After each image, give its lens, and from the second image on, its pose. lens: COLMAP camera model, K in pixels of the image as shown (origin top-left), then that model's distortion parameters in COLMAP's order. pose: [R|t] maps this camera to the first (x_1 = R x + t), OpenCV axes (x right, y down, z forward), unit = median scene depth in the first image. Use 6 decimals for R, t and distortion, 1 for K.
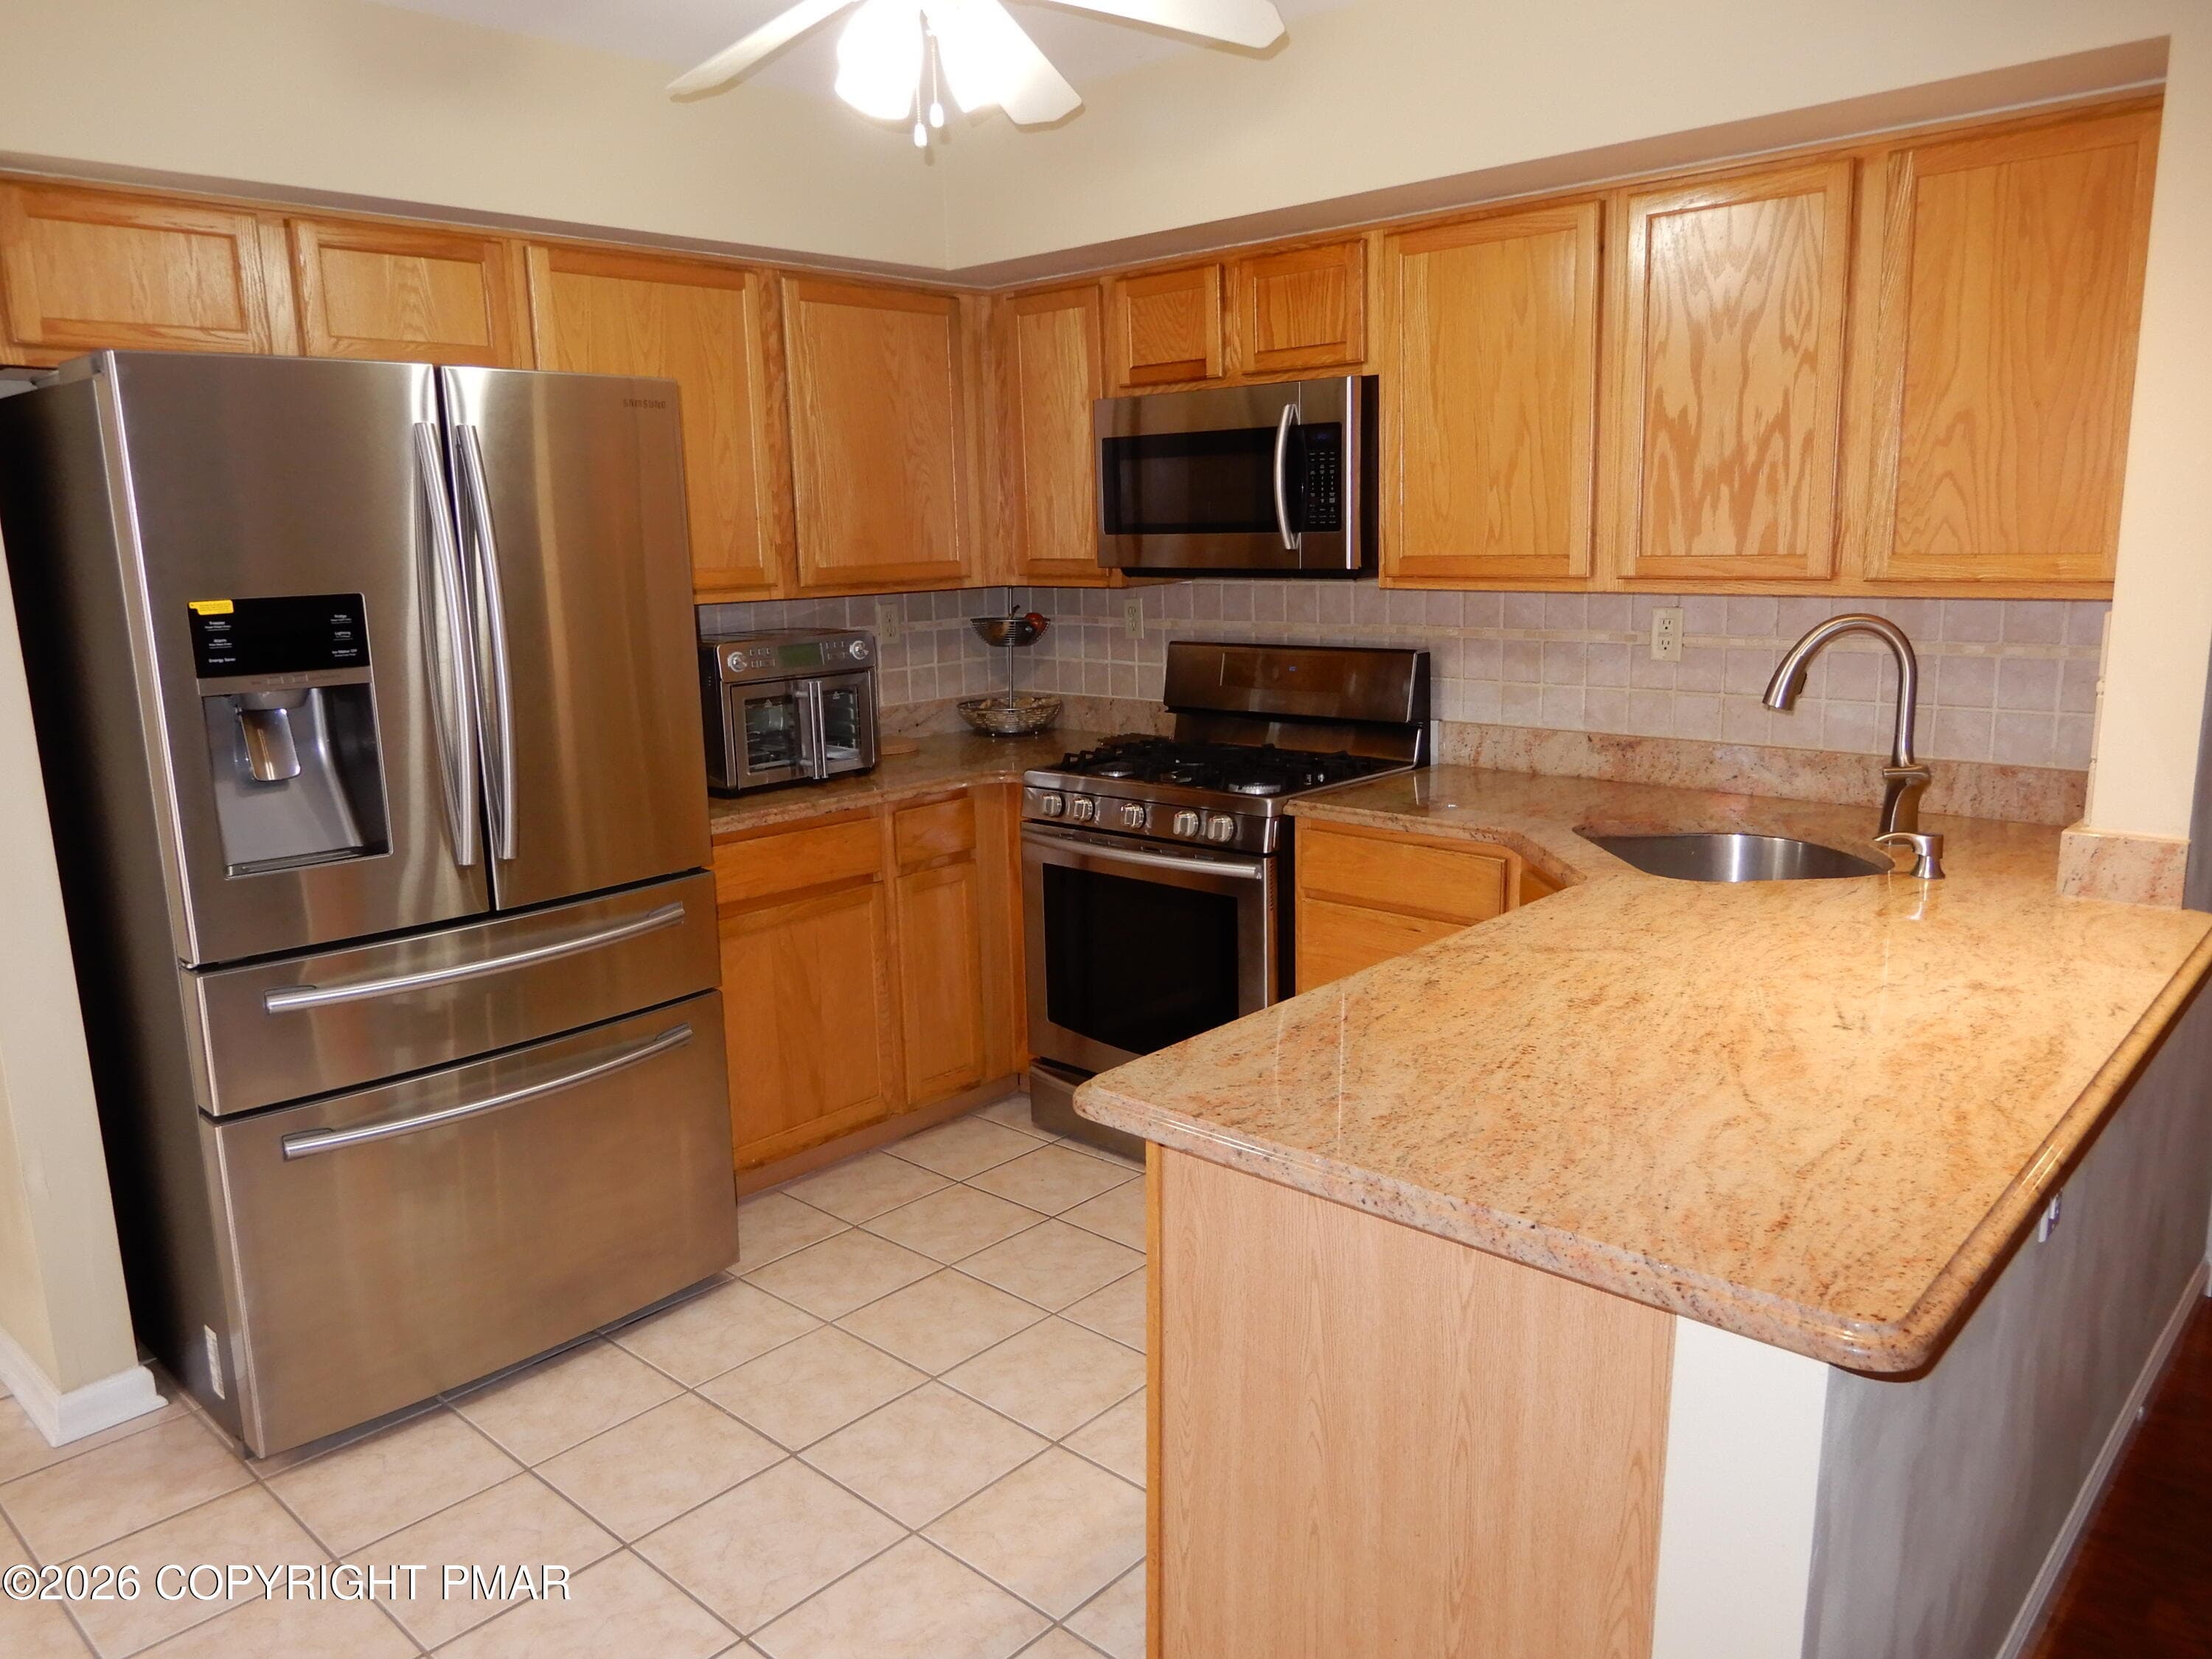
lens RADIAL K [[1598.6, 0, 1115.8], [0, 1598.6, 829.8], [0, 0, 1]] dist [0.024306, -0.019503]
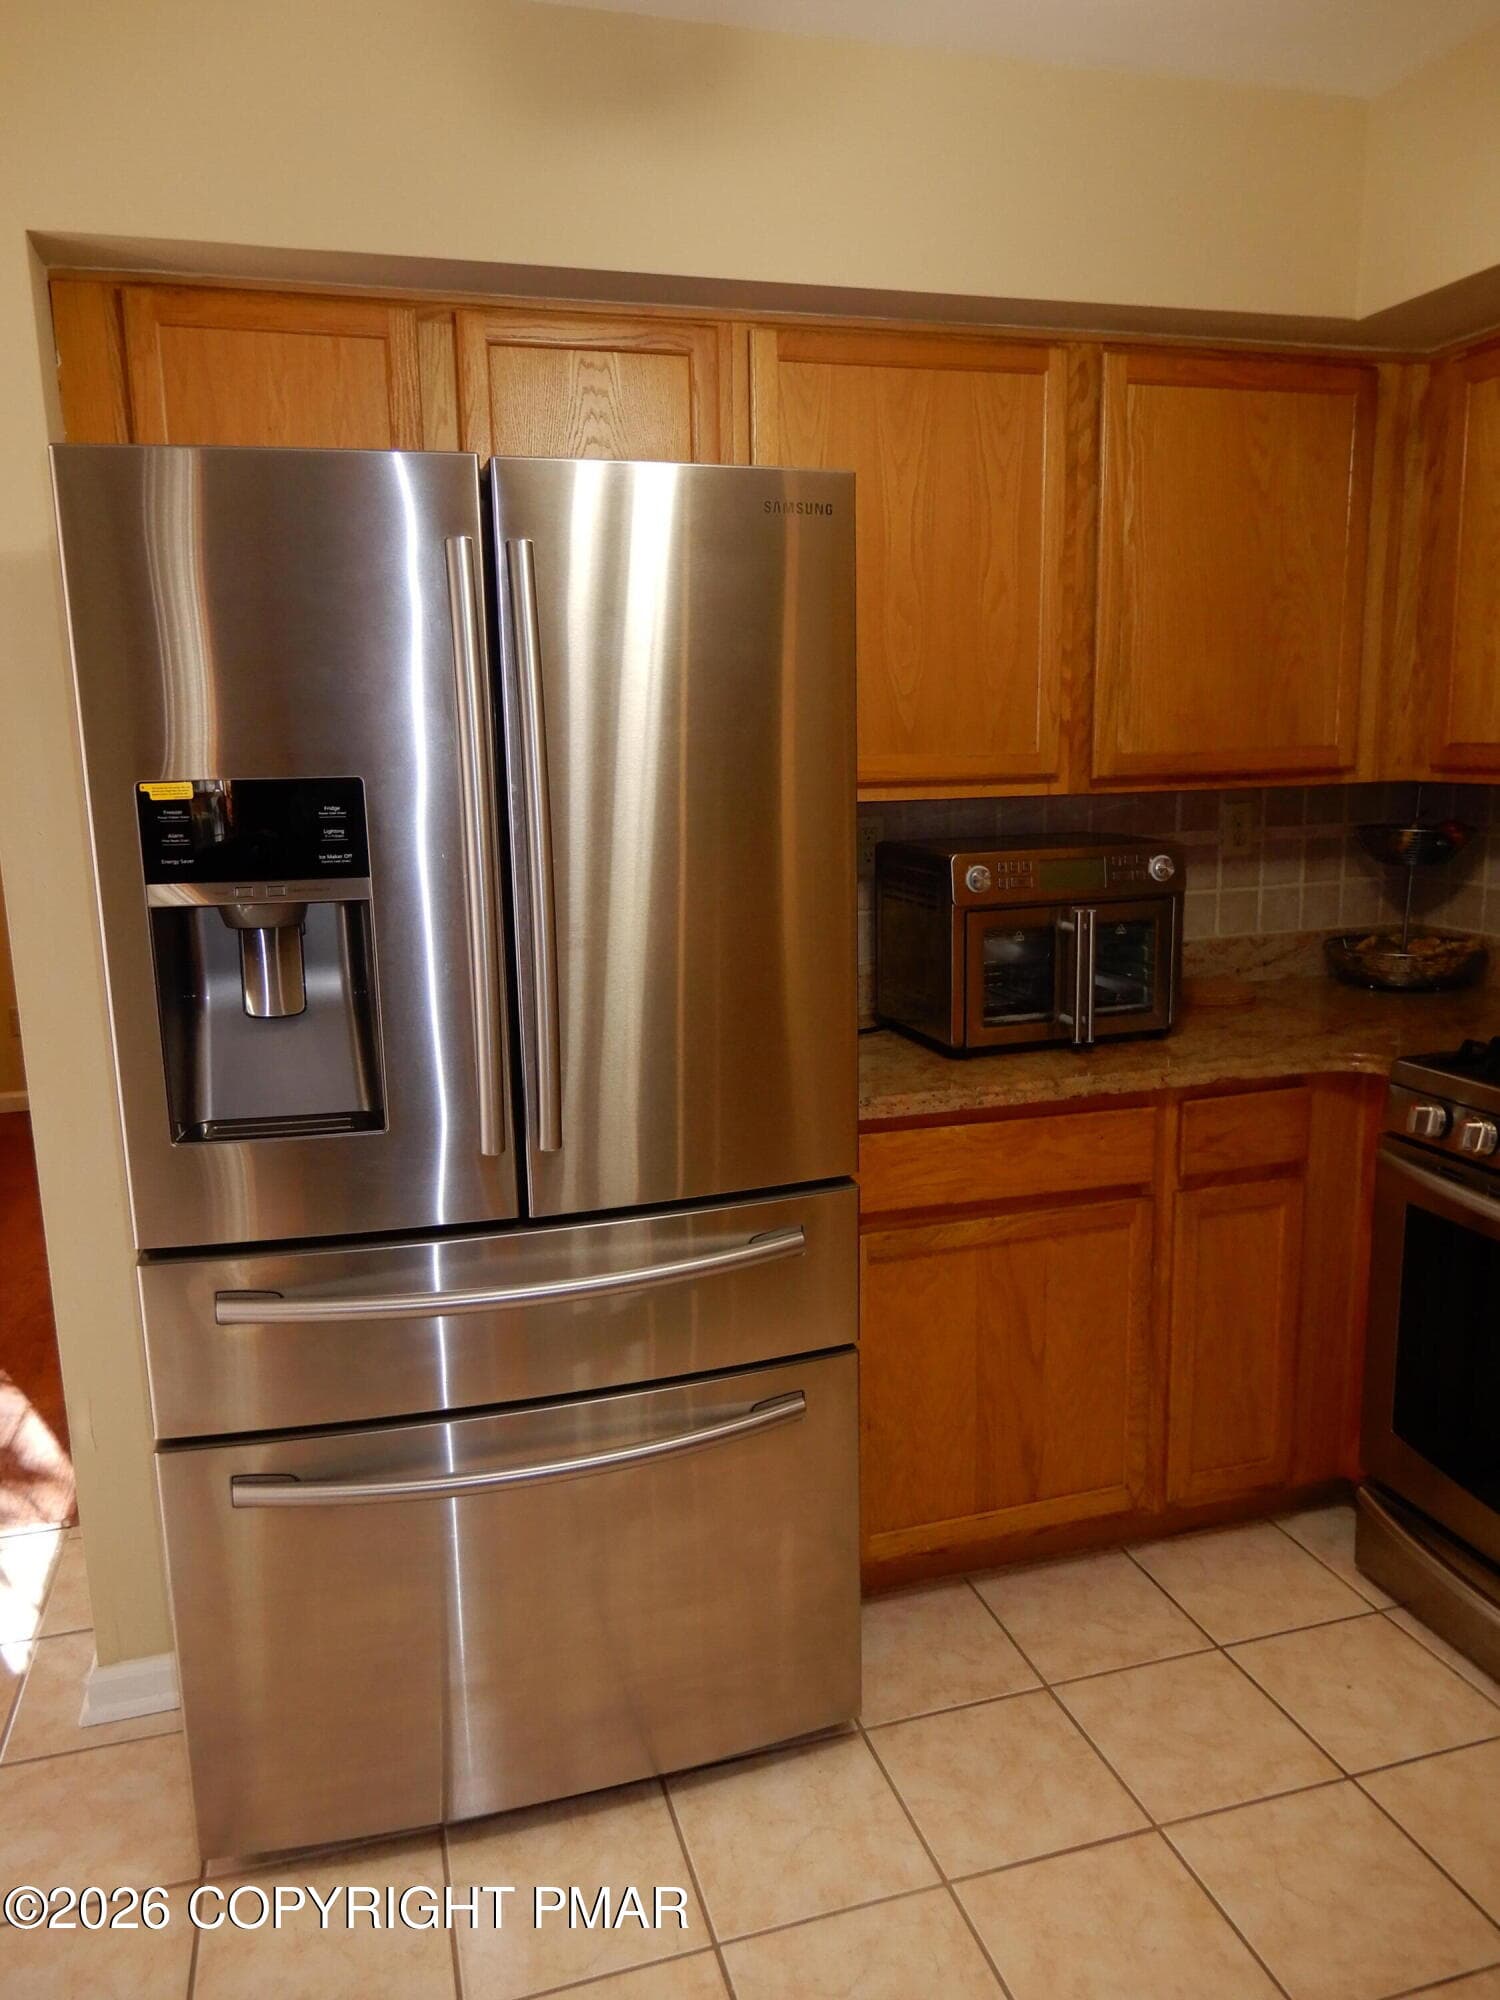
lens RADIAL K [[1445.4, 0, 742.3], [0, 1445.4, 997.1], [0, 0, 1]] dist [0.024306, -0.019503]
pose [[0.858912, 0.103859, -0.501481, 0.010755], [-0.100818, 0.994349, 0.033259, -0.058445], [0.502101, 0.021992, 0.864529, 0.349068]]
